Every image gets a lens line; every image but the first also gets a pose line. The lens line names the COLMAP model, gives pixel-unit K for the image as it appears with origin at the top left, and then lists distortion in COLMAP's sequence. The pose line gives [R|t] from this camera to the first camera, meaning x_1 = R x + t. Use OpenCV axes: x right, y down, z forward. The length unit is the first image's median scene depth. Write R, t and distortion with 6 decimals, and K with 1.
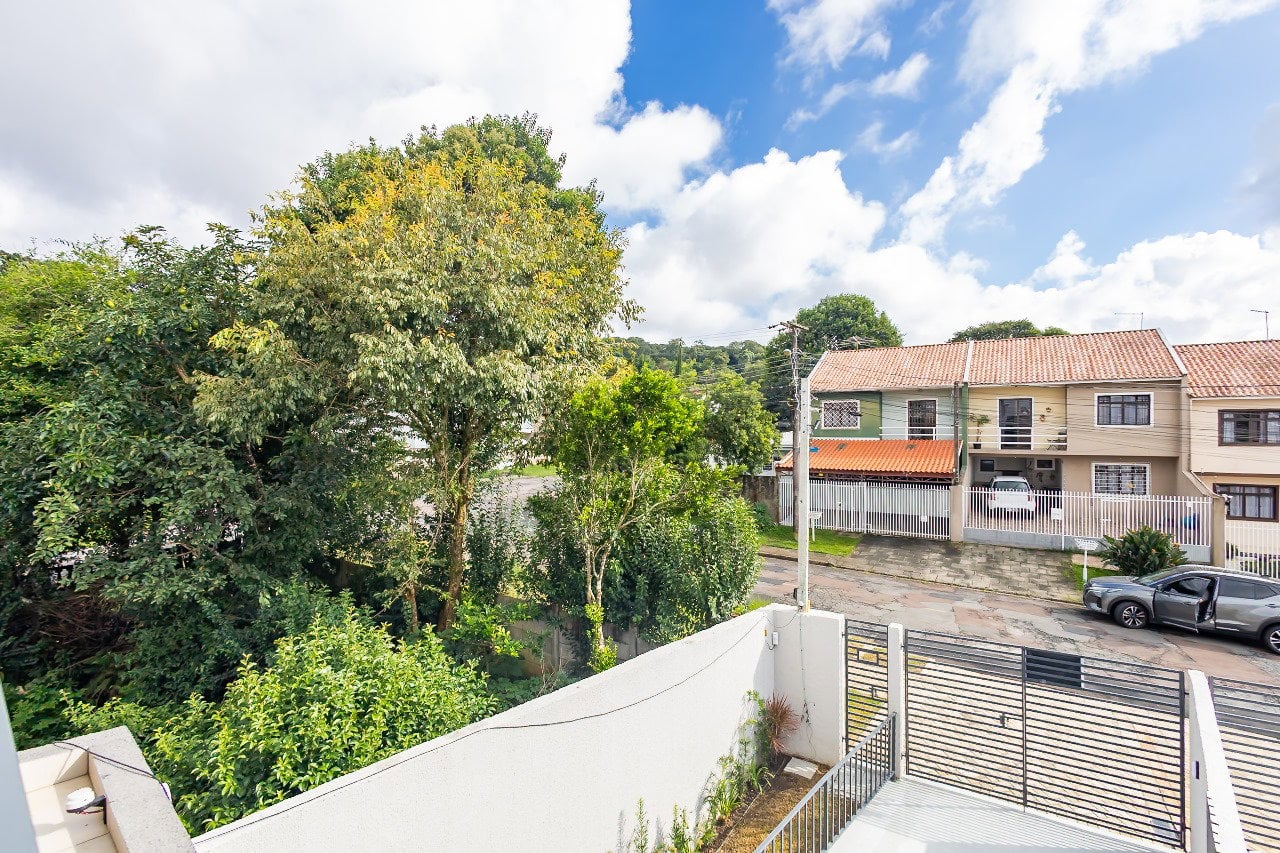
lens RADIAL K [[607.0, 0, 683.1], [0, 607.0, 428.1], [0, 0, 1]] dist [0.001960, -0.000772]
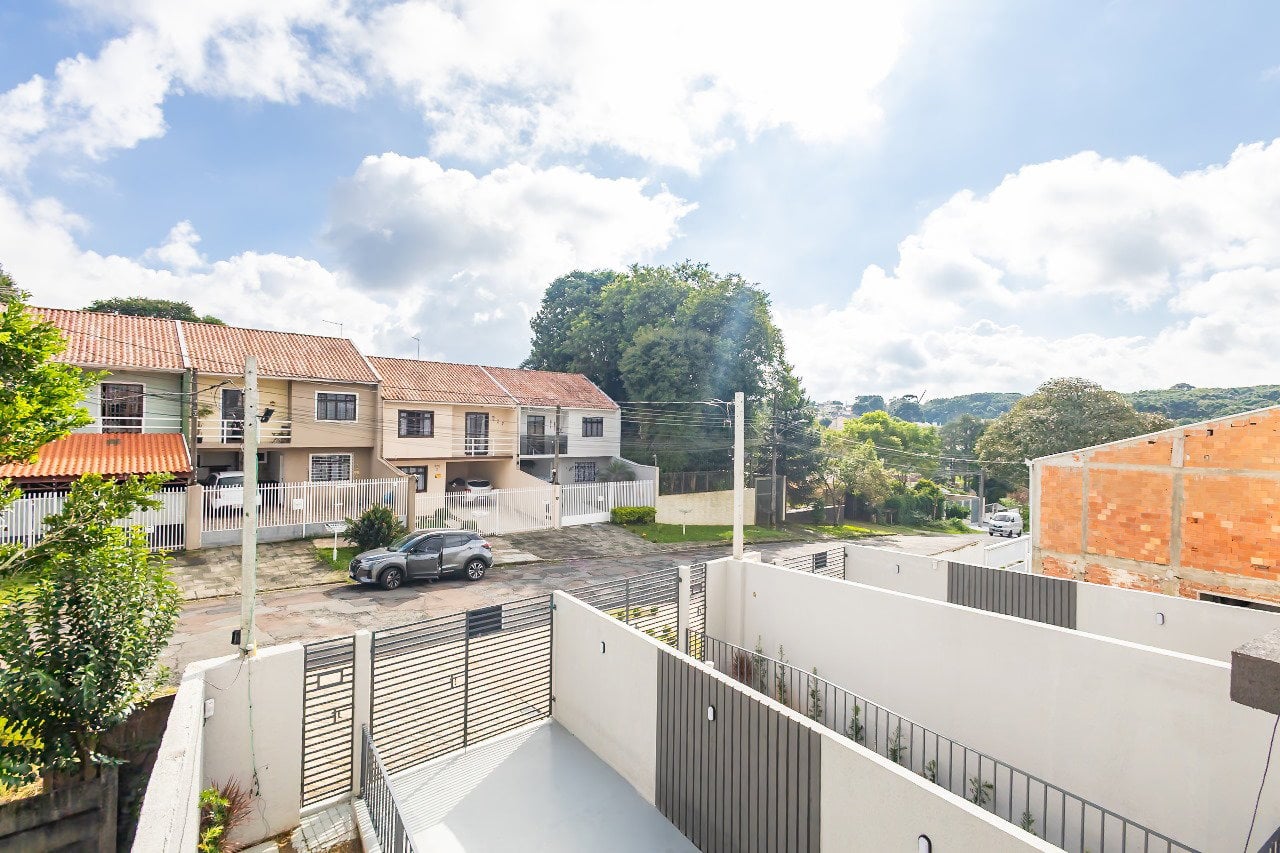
lens RADIAL K [[587.6, 0, 640.0], [0, 587.6, 426.5], [0, 0, 1]] dist [-0.034267, 0.000755]
pose [[0.276564, 0.010173, 0.960942, -0.163812], [-0.016026, 0.999854, -0.005973, 0.004496], [-0.960862, -0.013748, 0.276686, 0.150427]]
